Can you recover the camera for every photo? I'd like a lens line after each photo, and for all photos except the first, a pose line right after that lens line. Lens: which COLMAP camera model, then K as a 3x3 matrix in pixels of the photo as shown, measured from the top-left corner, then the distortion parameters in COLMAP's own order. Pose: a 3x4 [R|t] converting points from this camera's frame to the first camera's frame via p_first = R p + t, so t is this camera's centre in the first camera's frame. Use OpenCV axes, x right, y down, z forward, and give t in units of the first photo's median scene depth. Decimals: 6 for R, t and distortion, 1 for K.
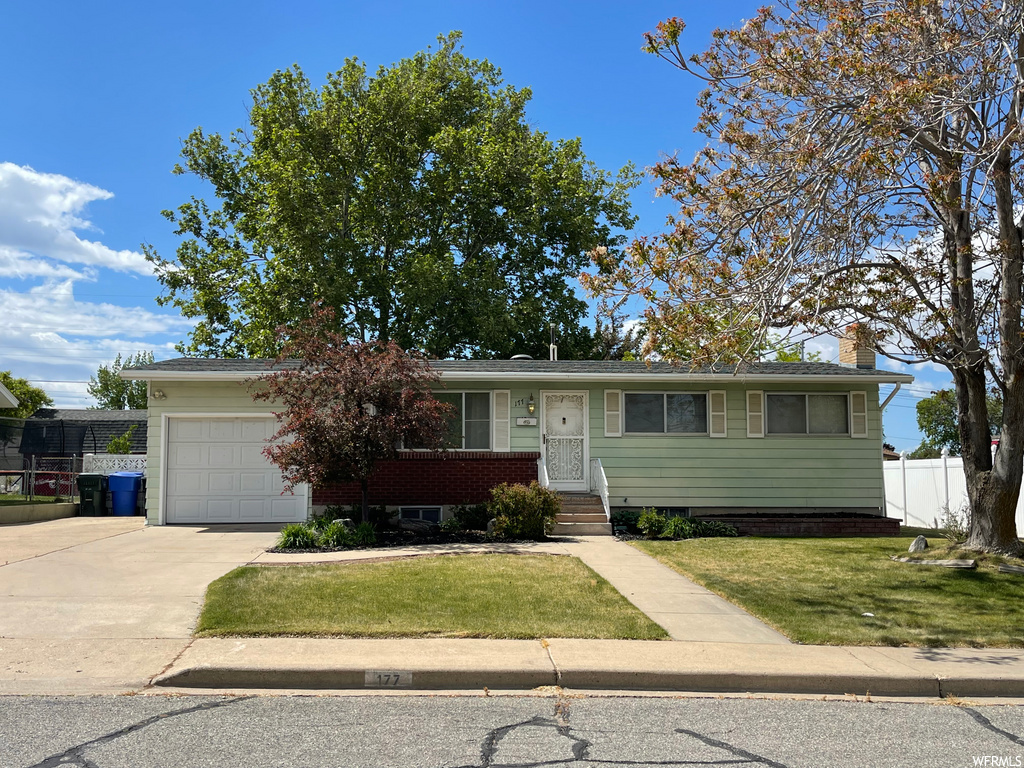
lens RADIAL K [[1014.0, 0, 511.7], [0, 1014.0, 382.6], [0, 0, 1]] dist [0.012810, 0.000000]
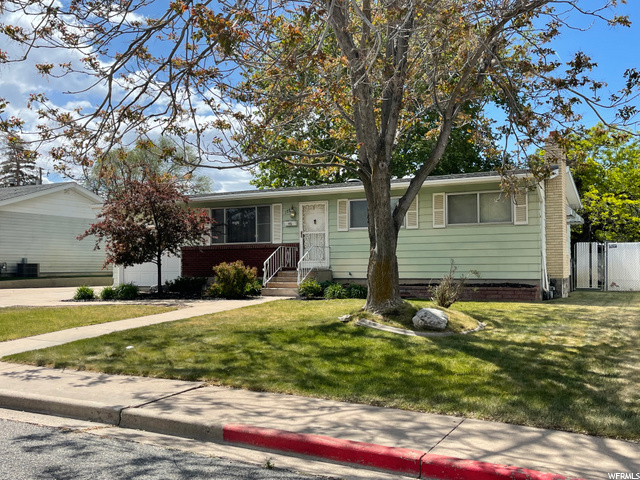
lens RADIAL K [[633.7, 0, 319.9], [0, 633.7, 241.6], [0, 0, 1]] dist [0.012810, 0.000000]
pose [[0.854422, -0.029222, -0.518757, 0.545728], [0.055939, 0.997787, 0.035929, 0.033728], [0.516559, -0.059718, 0.854166, 0.197044]]
